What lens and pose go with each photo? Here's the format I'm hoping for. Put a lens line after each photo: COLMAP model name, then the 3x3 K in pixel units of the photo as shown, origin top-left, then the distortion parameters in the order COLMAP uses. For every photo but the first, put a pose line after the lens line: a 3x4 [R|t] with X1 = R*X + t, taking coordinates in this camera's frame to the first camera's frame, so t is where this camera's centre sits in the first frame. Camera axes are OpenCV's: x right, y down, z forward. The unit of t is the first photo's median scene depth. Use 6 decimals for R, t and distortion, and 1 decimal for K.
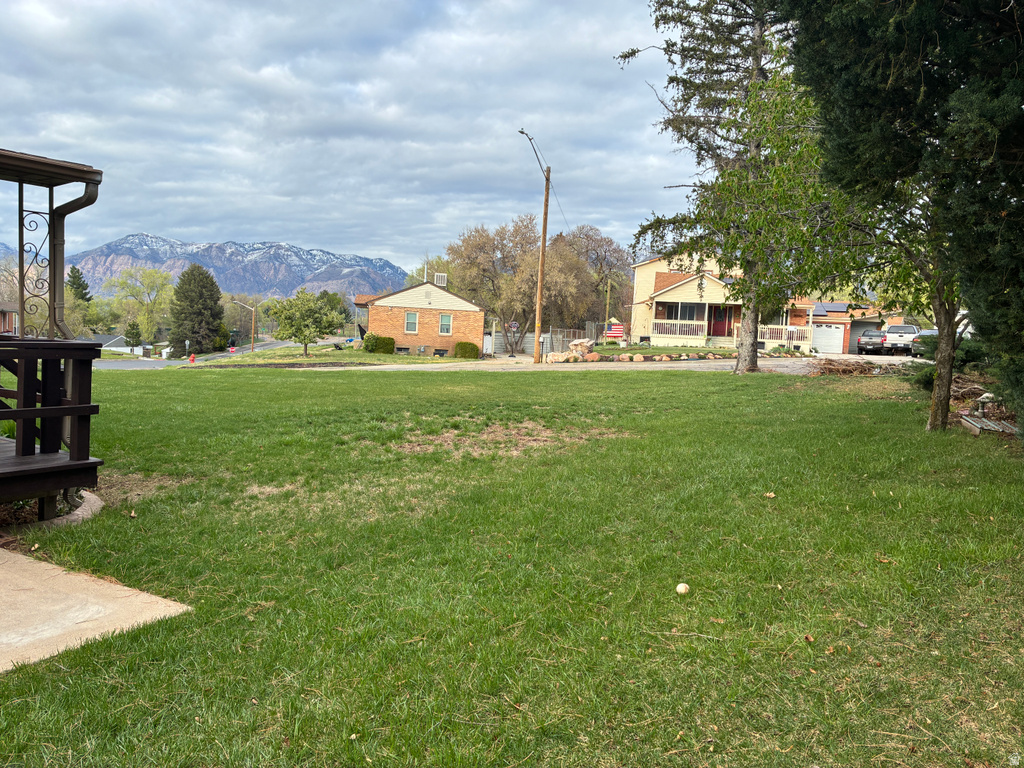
lens RADIAL K [[777.5, 0, 511.8], [0, 777.5, 387.5], [0, 0, 1]] dist [0.011709, 0.002545]
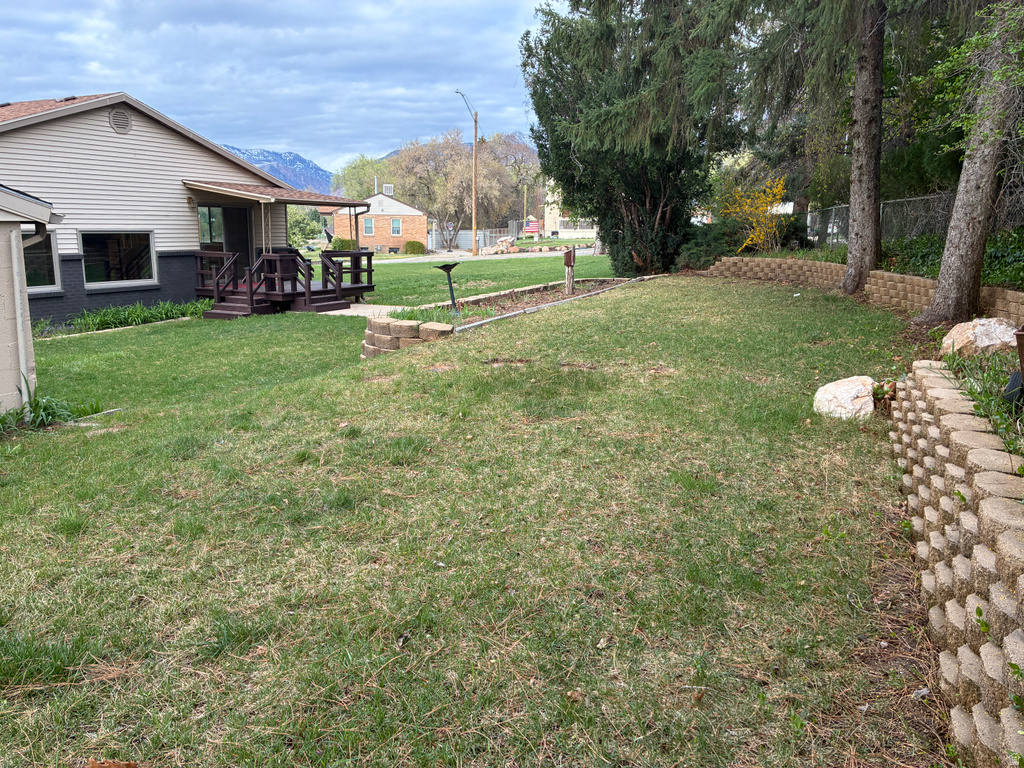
lens RADIAL K [[777.5, 0, 518.8], [0, 777.5, 382.6], [0, 0, 1]] dist [0.011709, 0.002545]
pose [[0.993664, -0.056538, 0.097139, -0.025109], [0.043554, 0.990434, 0.130936, 0.010450], [-0.103613, -0.125876, 0.986620, -0.278266]]
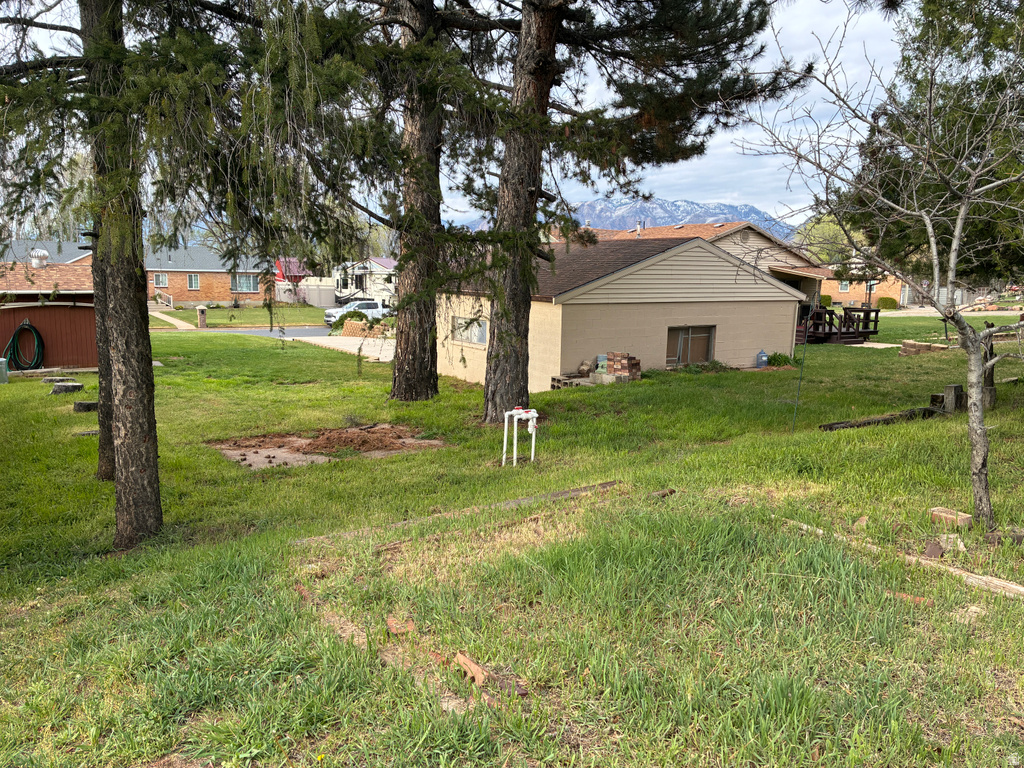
lens RADIAL K [[777.5, 0, 512.5], [0, 777.5, 382.9], [0, 0, 1]] dist [0.011709, 0.002545]
pose [[0.898634, 0.031747, -0.437550, -0.044495], [-0.006876, 0.998275, 0.058309, 0.016715], [0.438646, -0.049390, 0.897302, -0.525220]]
